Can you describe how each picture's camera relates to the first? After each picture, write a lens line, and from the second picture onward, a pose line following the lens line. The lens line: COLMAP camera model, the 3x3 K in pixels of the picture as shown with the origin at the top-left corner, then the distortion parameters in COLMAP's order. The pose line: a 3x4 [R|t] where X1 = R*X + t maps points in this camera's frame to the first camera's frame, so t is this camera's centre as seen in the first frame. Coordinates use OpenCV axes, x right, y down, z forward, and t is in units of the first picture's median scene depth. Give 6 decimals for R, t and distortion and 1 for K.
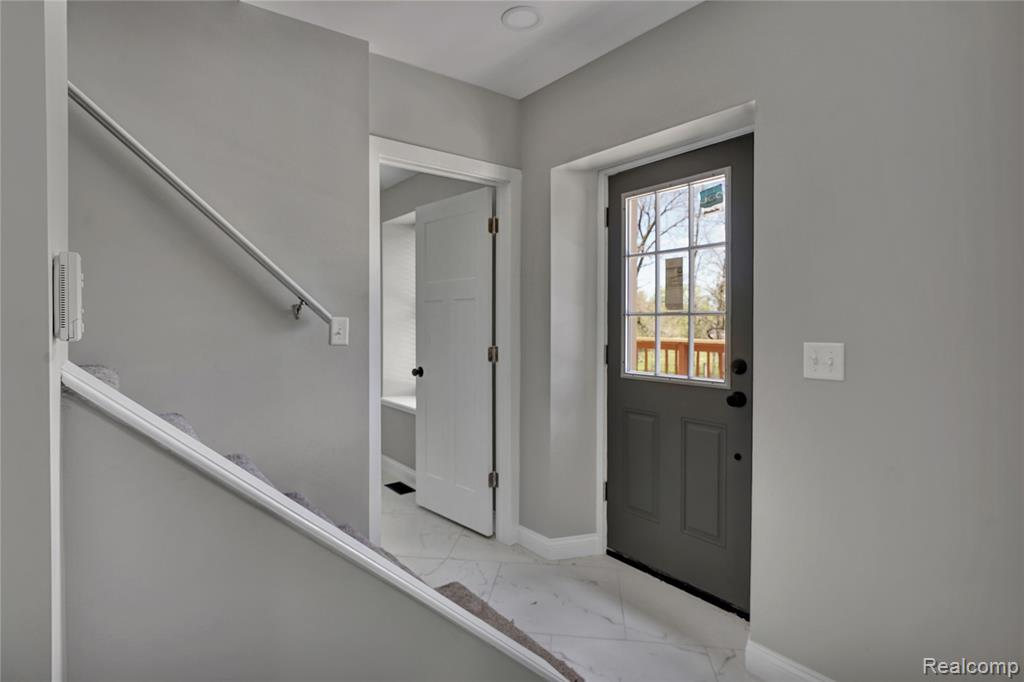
lens RADIAL K [[521.8, 0, 516.4], [0, 521.8, 326.9], [0, 0, 1]] dist [-0.002065, -0.000337]
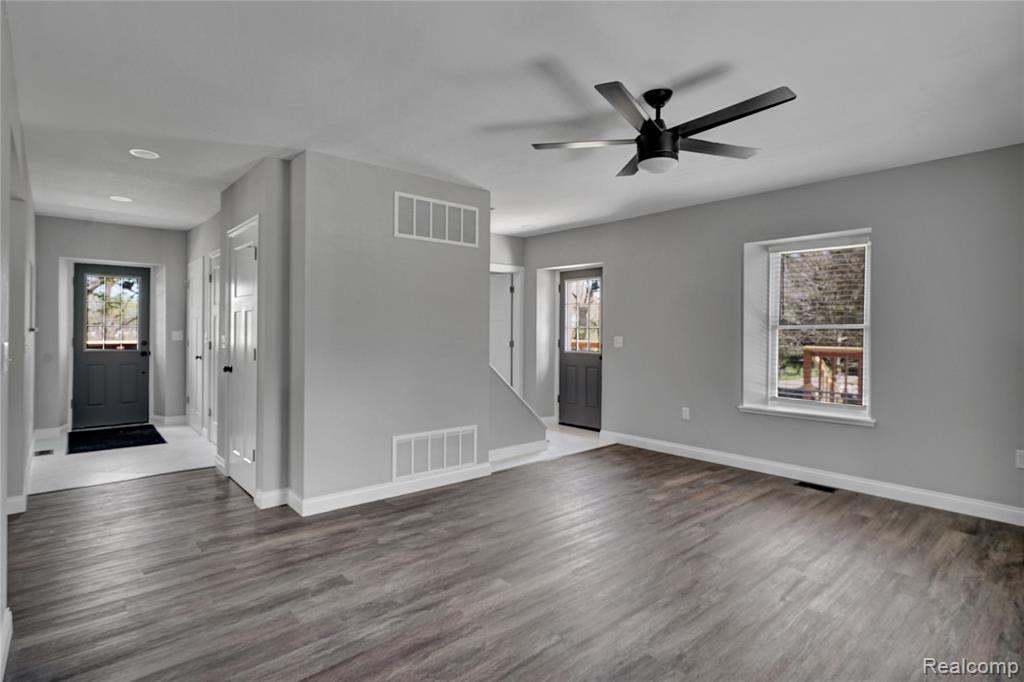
lens RADIAL K [[521.8, 0, 516.4], [0, 521.8, 326.9], [0, 0, 1]] dist [-0.002065, -0.000337]
pose [[0.997575, 0.003748, 0.069506, -0.201986], [-0.002713, 0.999884, -0.014983, 0.011509], [-0.069554, 0.014758, 0.997469, -1.469168]]
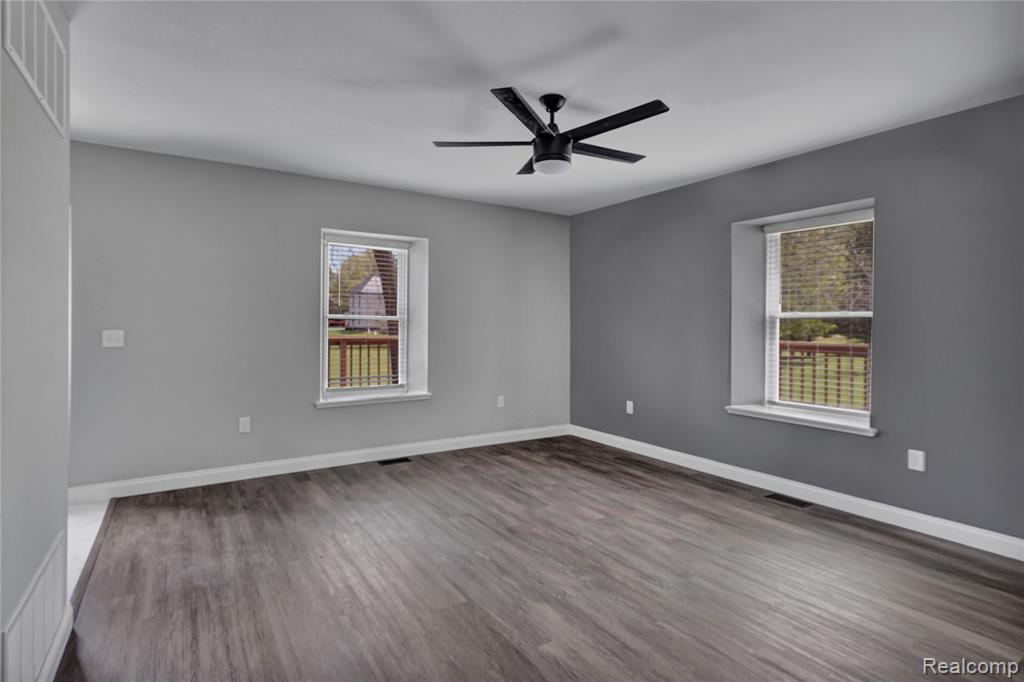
lens RADIAL K [[521.8, 0, 516.4], [0, 521.8, 326.9], [0, 0, 1]] dist [-0.002065, -0.000337]
pose [[0.078861, -0.009282, 0.996842, -0.896804], [0.002388, 0.999956, 0.009122, -0.000933], [-0.996883, 0.001661, 0.078880, -0.534250]]
